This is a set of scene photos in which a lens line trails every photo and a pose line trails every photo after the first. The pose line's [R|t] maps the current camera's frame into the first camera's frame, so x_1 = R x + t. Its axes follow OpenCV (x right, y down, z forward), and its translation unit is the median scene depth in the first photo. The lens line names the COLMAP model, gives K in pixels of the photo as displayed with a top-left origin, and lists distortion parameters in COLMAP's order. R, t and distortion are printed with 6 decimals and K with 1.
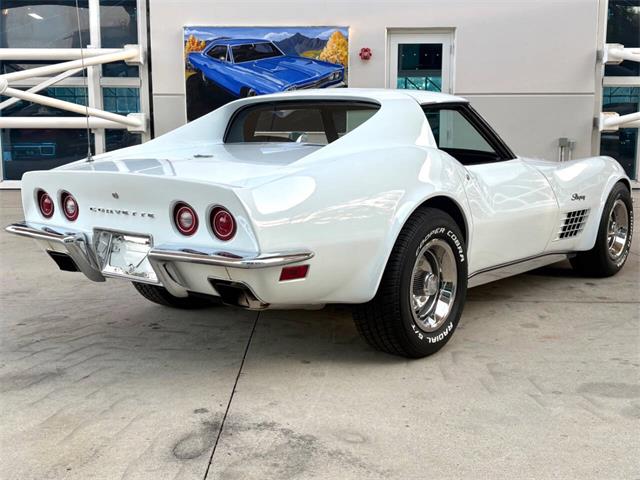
lens RADIAL K [[761.0, 0, 320.0], [0, 761.0, 240.0], [0, 0, 1]] dist [0.019223, -0.056512]
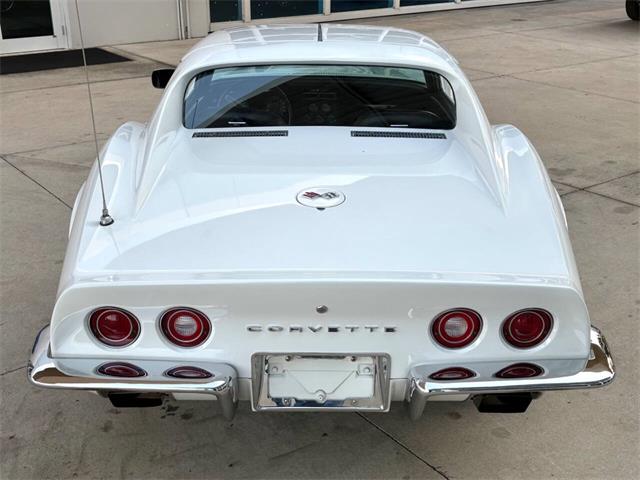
lens RADIAL K [[761.0, 0, 320.0], [0, 761.0, 240.0], [0, 0, 1]] dist [0.019223, -0.056512]
pose [[0.795935, -0.225664, 0.561750, -0.432013], [0.083772, 0.960055, 0.266975, -0.200508], [-0.599558, -0.165436, 0.783046, 0.355834]]
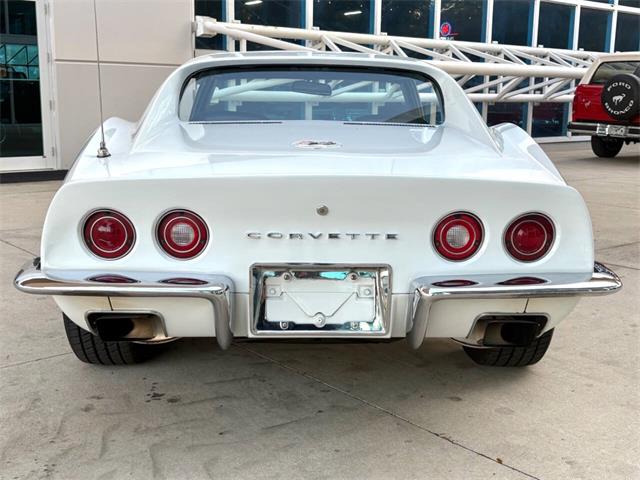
lens RADIAL K [[761.0, 0, 320.0], [0, 761.0, 240.0], [0, 0, 1]] dist [0.019223, -0.056512]
pose [[0.779197, -0.103935, 0.618102, -0.464785], [0.080840, 0.994584, 0.065331, -0.052808], [-0.621545, -0.000938, 0.783378, 0.354039]]
